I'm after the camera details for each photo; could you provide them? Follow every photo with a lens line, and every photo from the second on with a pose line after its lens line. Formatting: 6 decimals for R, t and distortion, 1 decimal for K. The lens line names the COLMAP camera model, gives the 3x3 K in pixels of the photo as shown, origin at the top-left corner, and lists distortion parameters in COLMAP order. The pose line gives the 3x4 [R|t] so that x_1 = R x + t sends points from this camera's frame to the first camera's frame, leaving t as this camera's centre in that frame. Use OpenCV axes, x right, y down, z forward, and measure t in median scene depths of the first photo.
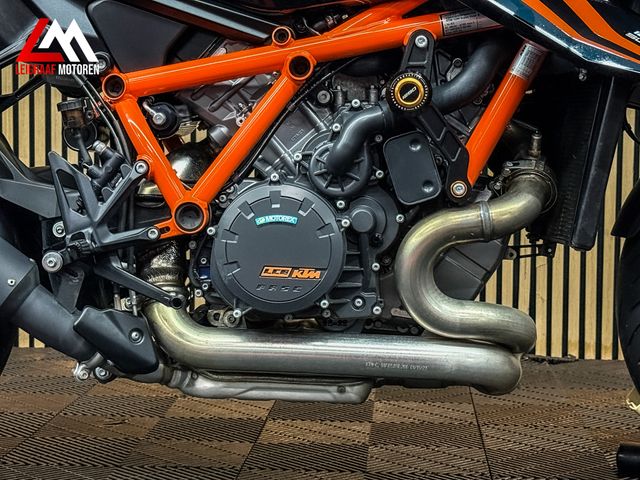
lens RADIAL K [[1380.1, 0, 323.1], [0, 1380.1, 236.8], [0, 0, 1]] dist [0.137969, 0.000000]
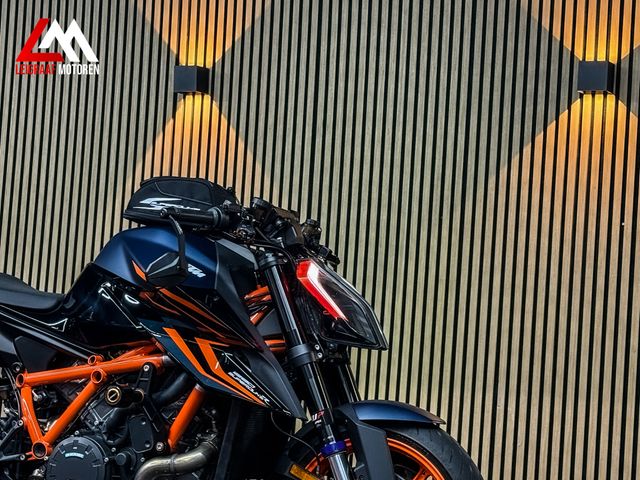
lens RADIAL K [[1380.1, 0, 322.8], [0, 1380.1, 245.5], [0, 0, 1]] dist [0.137969, 0.000000]
pose [[0.937119, 0.032448, -0.347498, 0.938337], [-0.086838, 0.986035, -0.142108, -0.054099], [0.338034, 0.163348, 0.926850, -0.720728]]
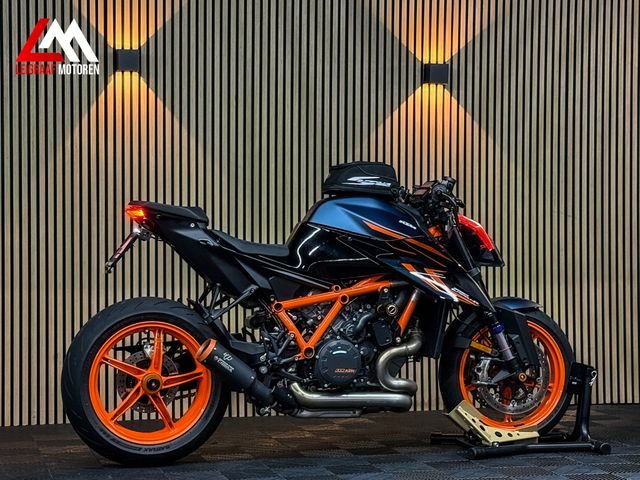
lens RADIAL K [[1380.1, 0, 322.9], [0, 1380.1, 244.2], [0, 0, 1]] dist [0.137969, 0.000000]
pose [[0.947482, -0.010191, 0.319646, -0.969032], [0.033874, 0.997068, -0.068620, -0.039998], [-0.318009, 0.075844, 0.945049, -1.706228]]
